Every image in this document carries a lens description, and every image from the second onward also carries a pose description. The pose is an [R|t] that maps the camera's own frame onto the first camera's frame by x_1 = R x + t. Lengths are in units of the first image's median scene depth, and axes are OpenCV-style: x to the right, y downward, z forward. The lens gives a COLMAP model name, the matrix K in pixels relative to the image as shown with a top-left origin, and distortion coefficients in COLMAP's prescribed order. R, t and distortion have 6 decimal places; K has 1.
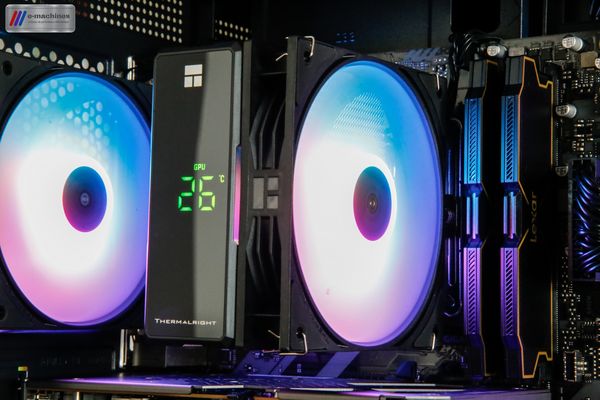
lens RADIAL K [[1494.8, 0, 300.0], [0, 1494.8, 200.0], [0, 0, 1]] dist [0.309224, -0.851327]
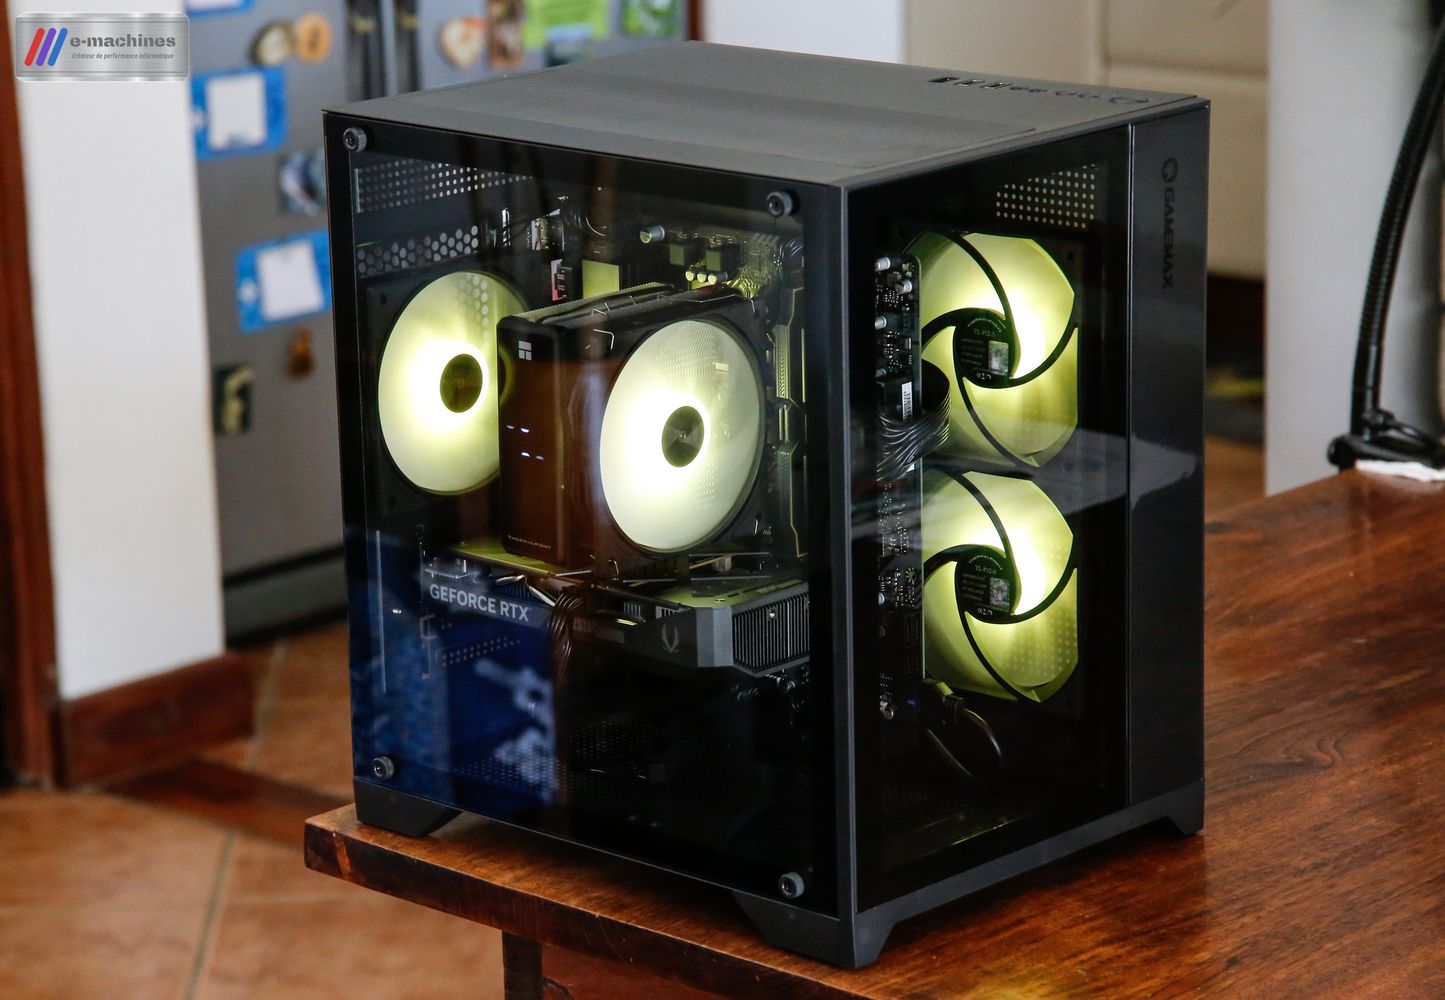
lens RADIAL K [[4351.2, 0, 674.0], [0, 4351.2, 525.2], [0, 0, 1]] dist [0.586084, -0.066518]
pose [[0.984889, 0.005846, -0.173086, 0.622326], [0.050516, 0.946271, 0.319405, -1.007082], [0.165653, -0.323323, 0.931677, -2.194926]]
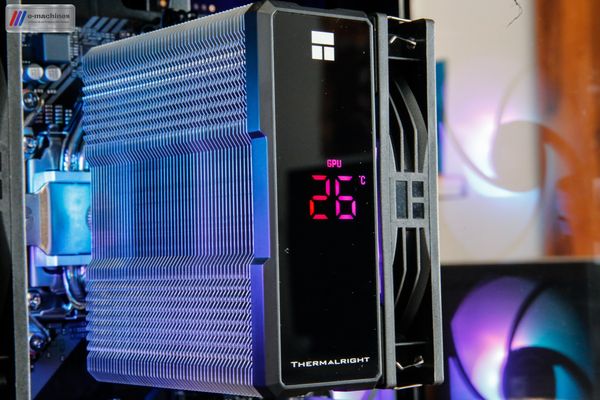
lens RADIAL K [[1590.8, 0, 300.7], [0, 1590.8, 206.8], [0, 0, 1]] dist [0.571346, 0.356678]
pose [[0.280096, 0.014119, 0.959868, -0.807156], [-0.025400, 0.999651, -0.007292, 0.006625], [-0.959636, -0.022338, 0.280357, 0.720091]]
